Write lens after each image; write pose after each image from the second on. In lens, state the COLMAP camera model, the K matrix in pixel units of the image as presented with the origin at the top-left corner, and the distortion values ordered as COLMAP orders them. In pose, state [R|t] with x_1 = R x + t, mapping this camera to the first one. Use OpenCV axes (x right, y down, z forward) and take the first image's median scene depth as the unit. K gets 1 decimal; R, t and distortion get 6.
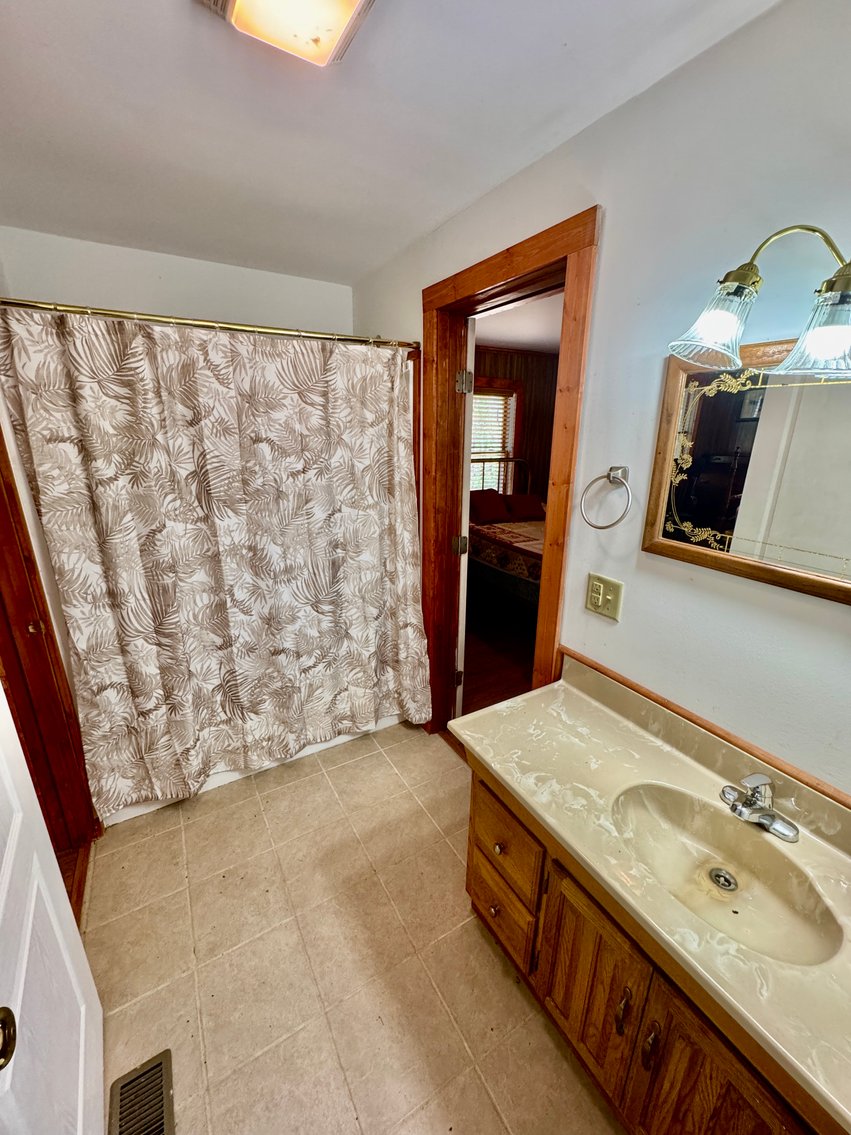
lens RADIAL K [[453.4, 0, 425.5], [0, 453.4, 567.5], [0, 0, 1]] dist [-0.002782, 0.000375]
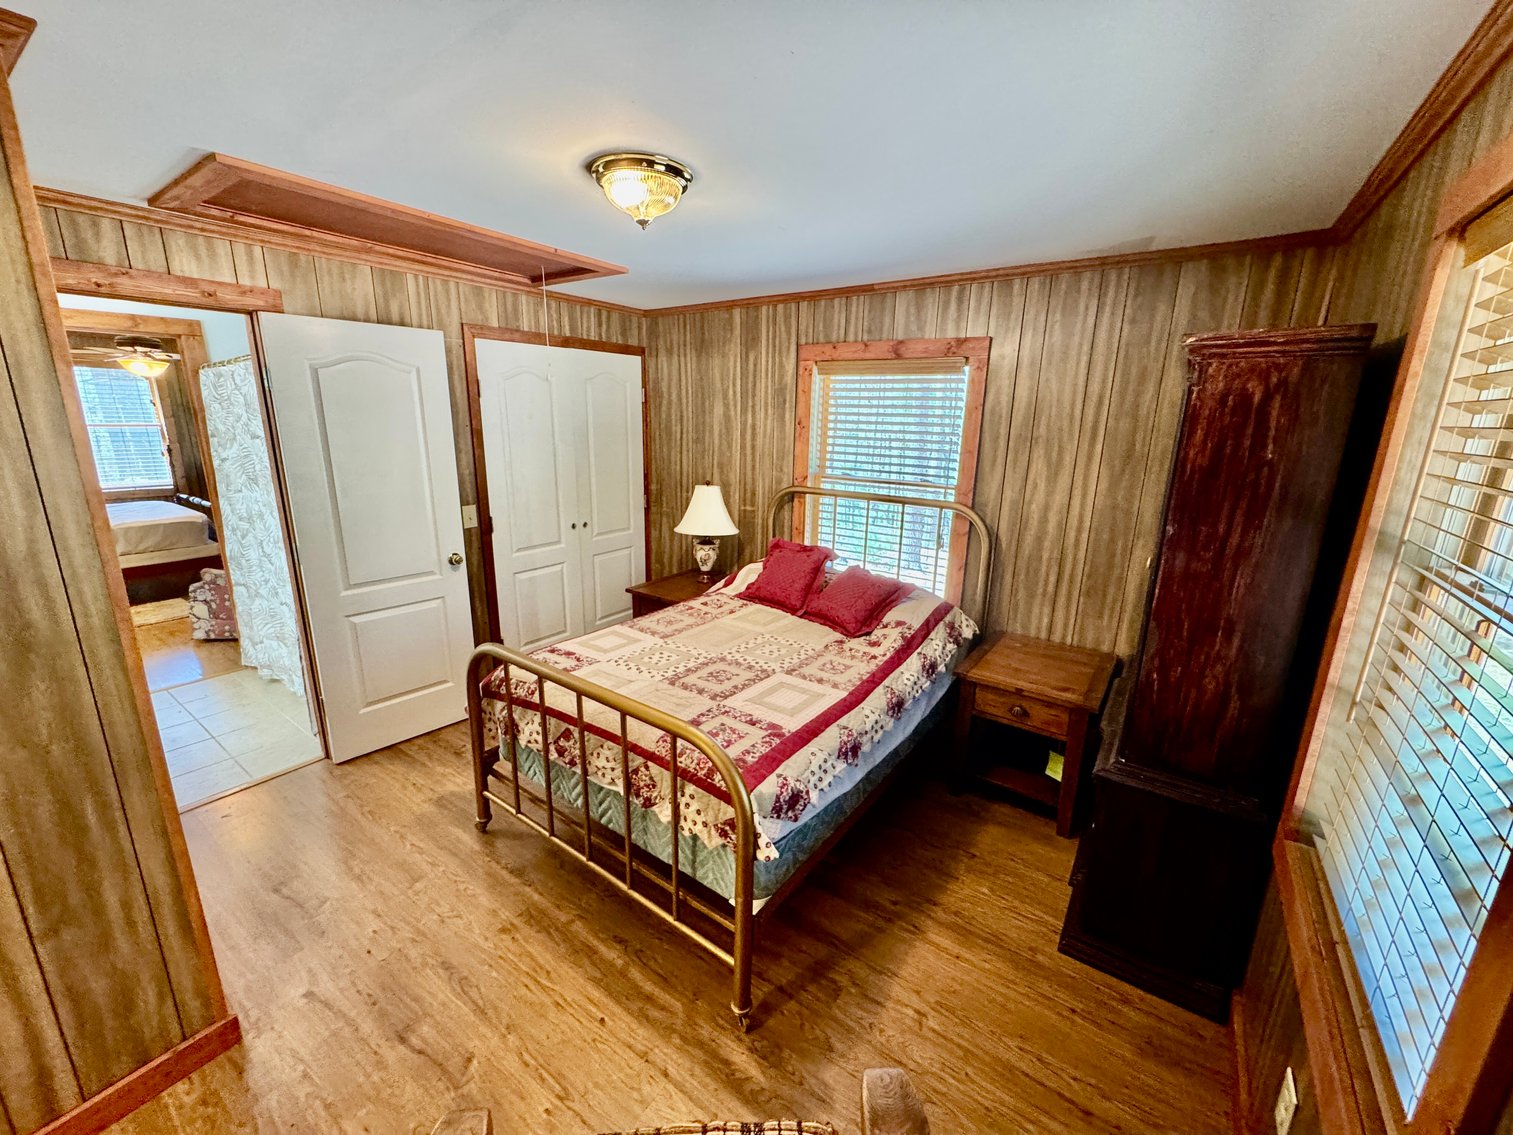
lens RADIAL K [[604.4, 0, 754.4], [0, 604.4, 564.9], [0, 0, 1]] dist [-0.002782, 0.000375]
pose [[0.404776, 0.223018, -0.886803, 0.732156], [-0.292332, 0.950469, 0.105596, -0.202405], [0.866428, 0.216498, 0.449923, 0.605192]]
